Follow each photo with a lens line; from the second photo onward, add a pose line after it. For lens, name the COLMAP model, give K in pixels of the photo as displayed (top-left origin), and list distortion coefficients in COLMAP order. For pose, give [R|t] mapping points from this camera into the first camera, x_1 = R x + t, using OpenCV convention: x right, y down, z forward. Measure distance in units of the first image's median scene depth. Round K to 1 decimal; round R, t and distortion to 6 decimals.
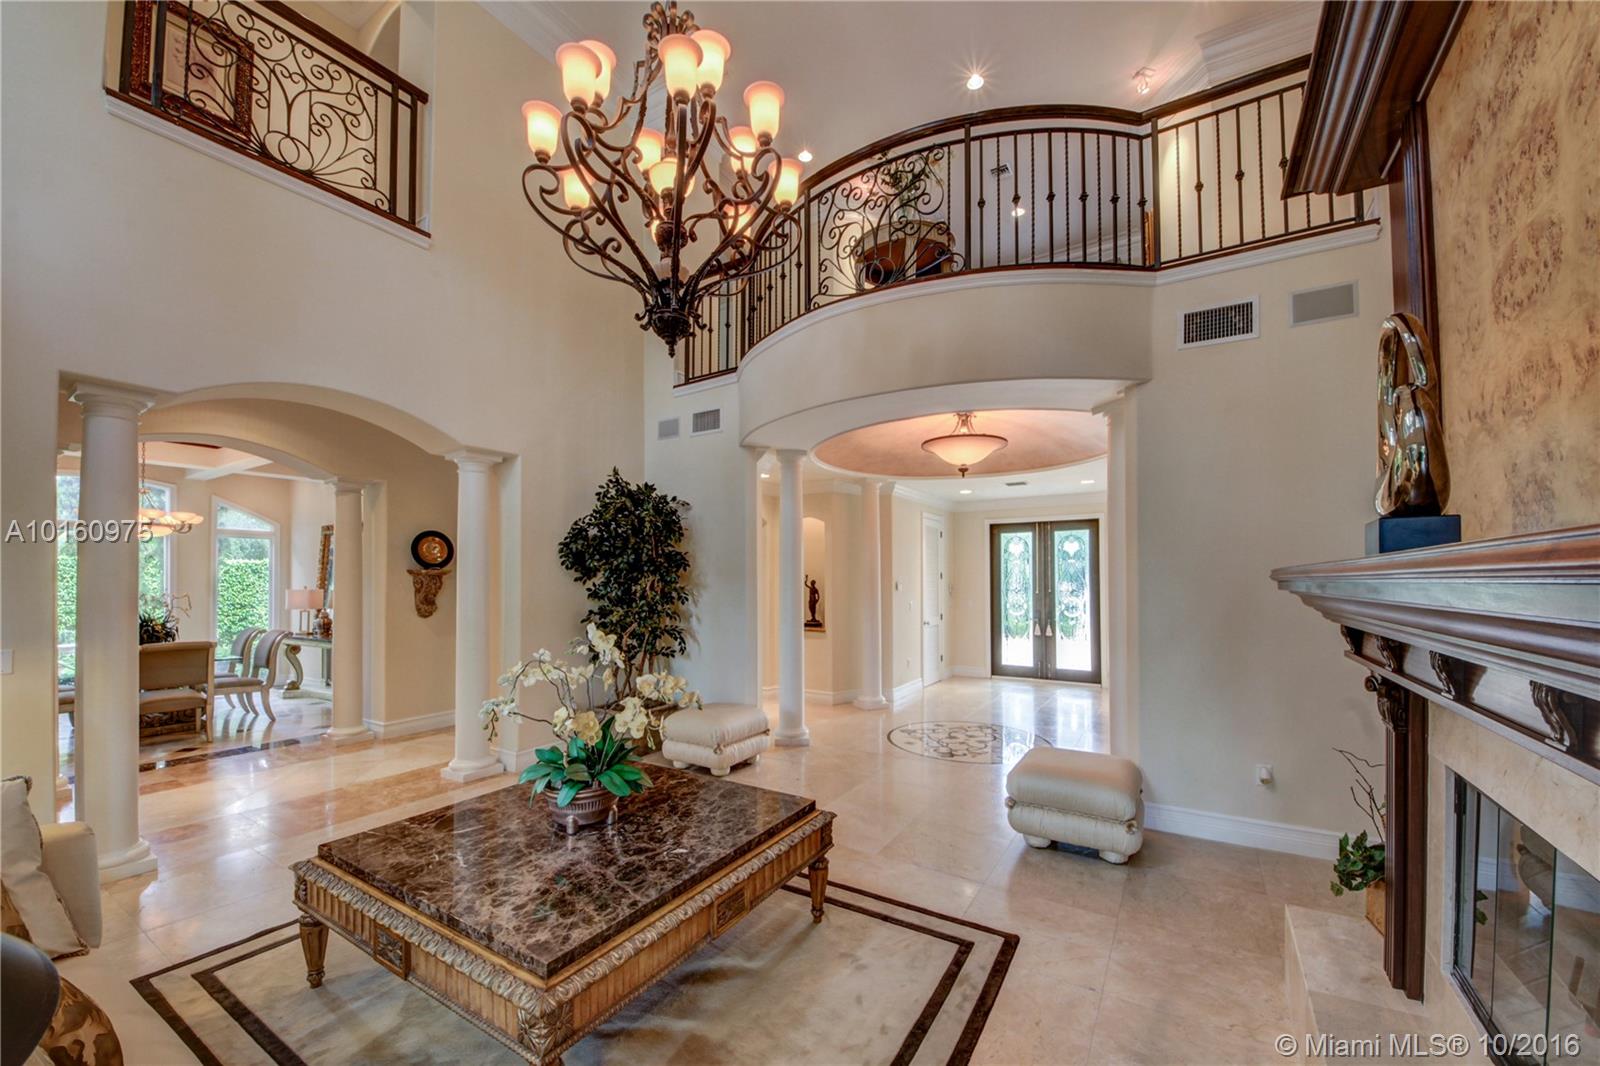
lens RADIAL K [[633.0, 0, 799.8], [0, 633.0, 575.4], [0, 0, 1]] dist [-0.000019, 0.000004]
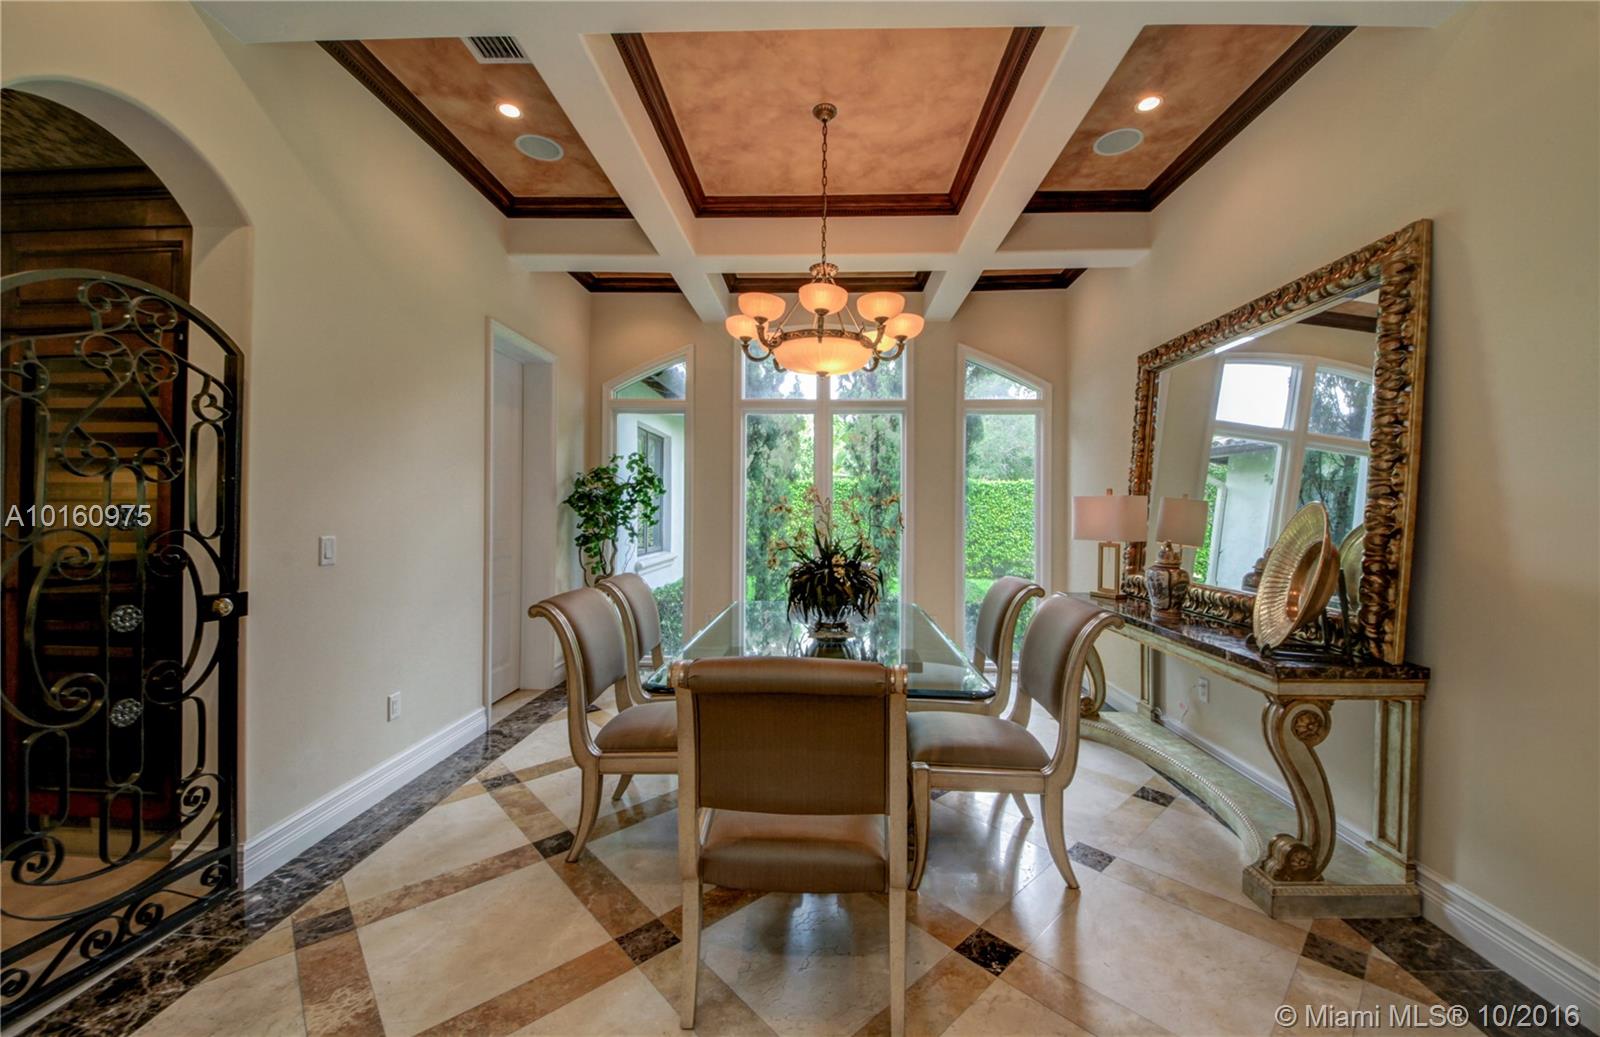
lens RADIAL K [[607.9, 0, 800.0], [0, 607.9, 518.5], [0, 0, 1]] dist [-0.000041, -0.000002]
pose [[0.506110, 0.010822, -0.862401, -0.505324], [0.002069, 0.999903, 0.013762, 0.030621], [0.862467, -0.008749, 0.506039, 0.576049]]
